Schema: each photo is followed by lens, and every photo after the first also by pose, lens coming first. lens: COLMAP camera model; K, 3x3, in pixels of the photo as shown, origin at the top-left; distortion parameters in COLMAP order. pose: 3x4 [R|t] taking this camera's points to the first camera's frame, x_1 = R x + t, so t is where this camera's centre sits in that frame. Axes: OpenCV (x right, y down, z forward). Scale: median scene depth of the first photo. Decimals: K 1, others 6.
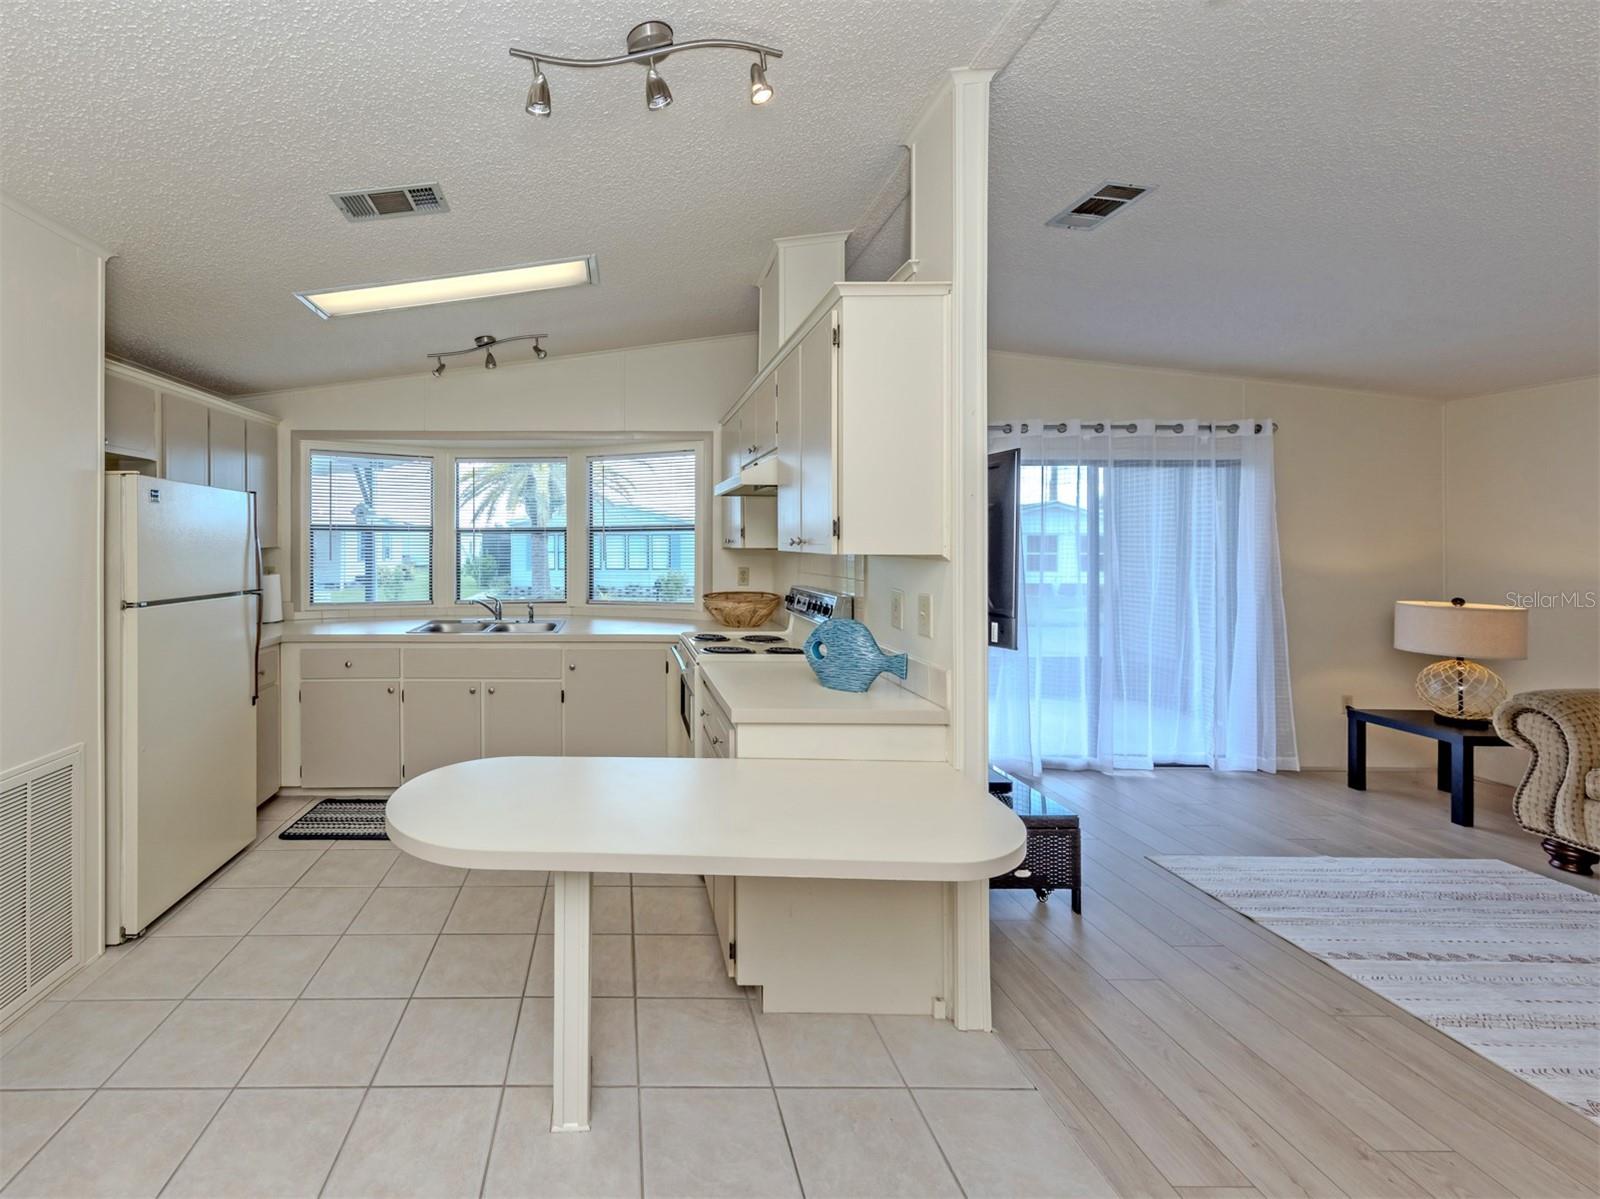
lens RADIAL K [[760.4, 0, 800.0], [0, 760.4, 599.5], [0, 0, 1]] dist [0.011886, 0.000219]
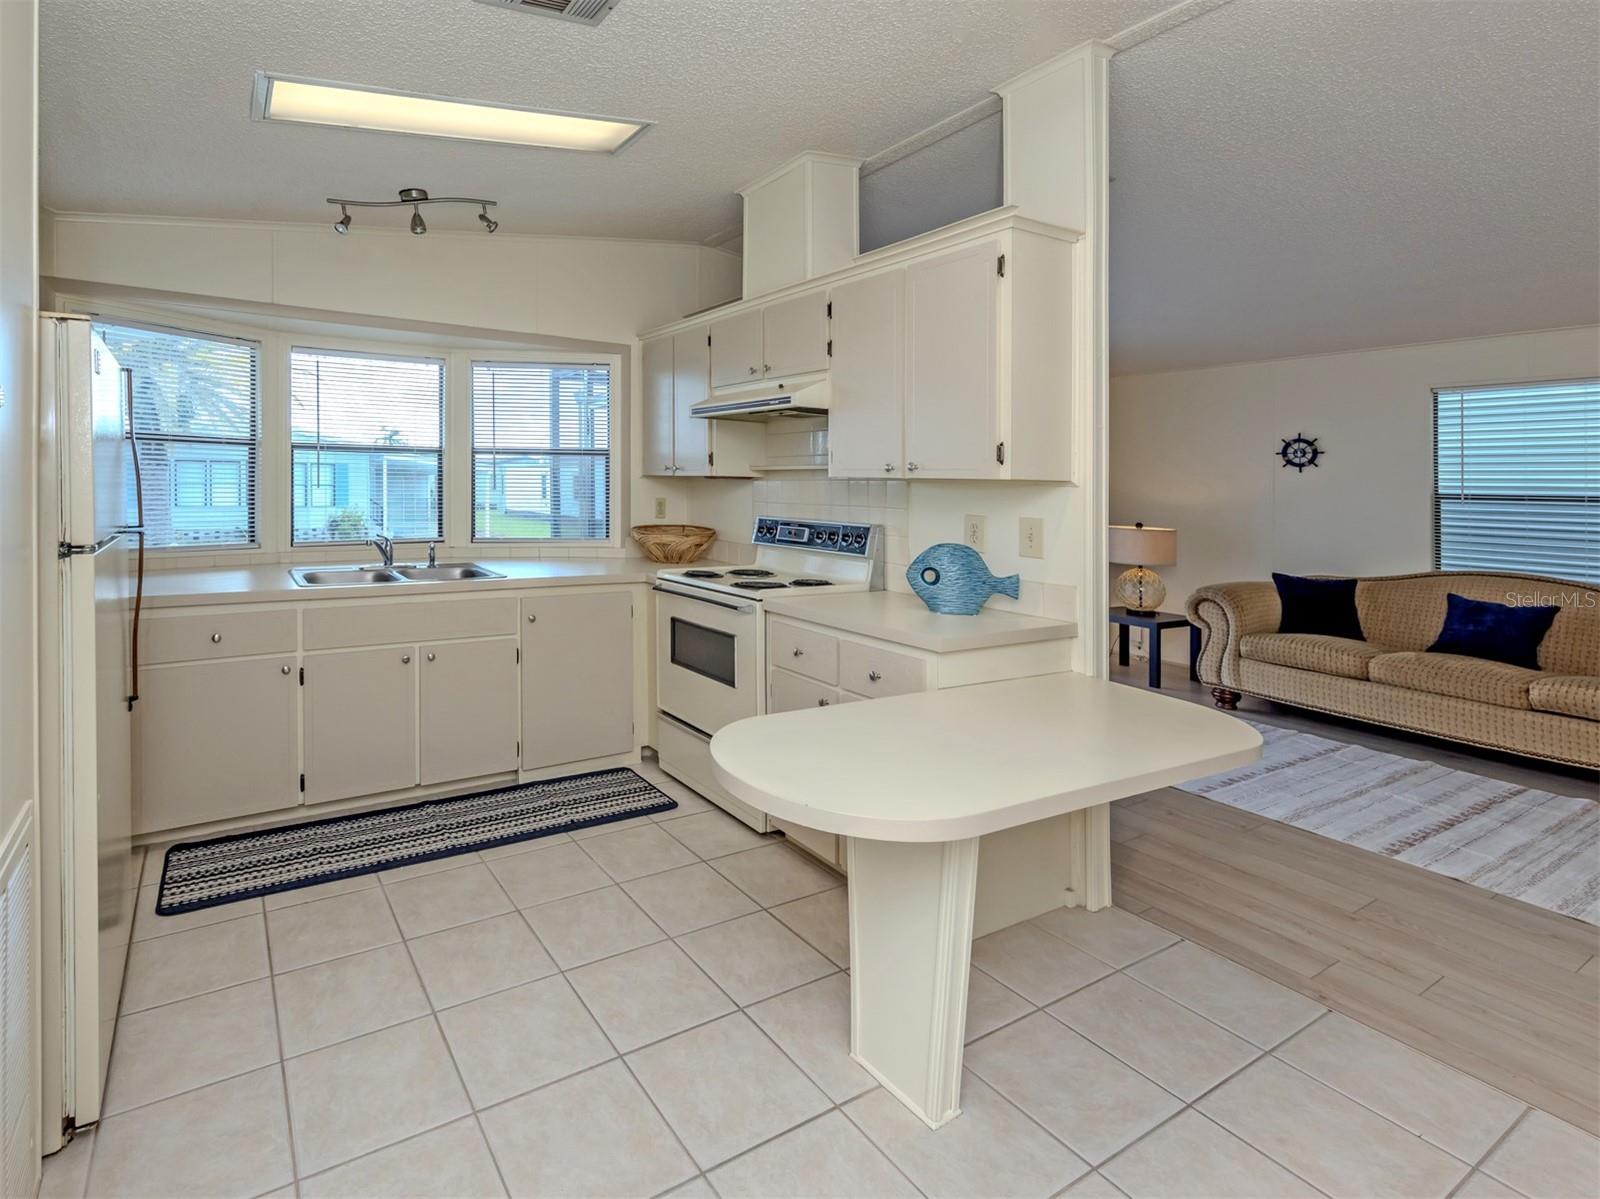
lens RADIAL K [[756.9, 0, 792.4], [0, 756.9, 535.5], [0, 0, 1]] dist [0.011318, -0.000973]
pose [[0.873696, -0.021129, 0.486013, -0.416586], [0.023172, 0.999730, 0.001806, 0.004953], [-0.485920, 0.009683, 0.873950, 0.147490]]
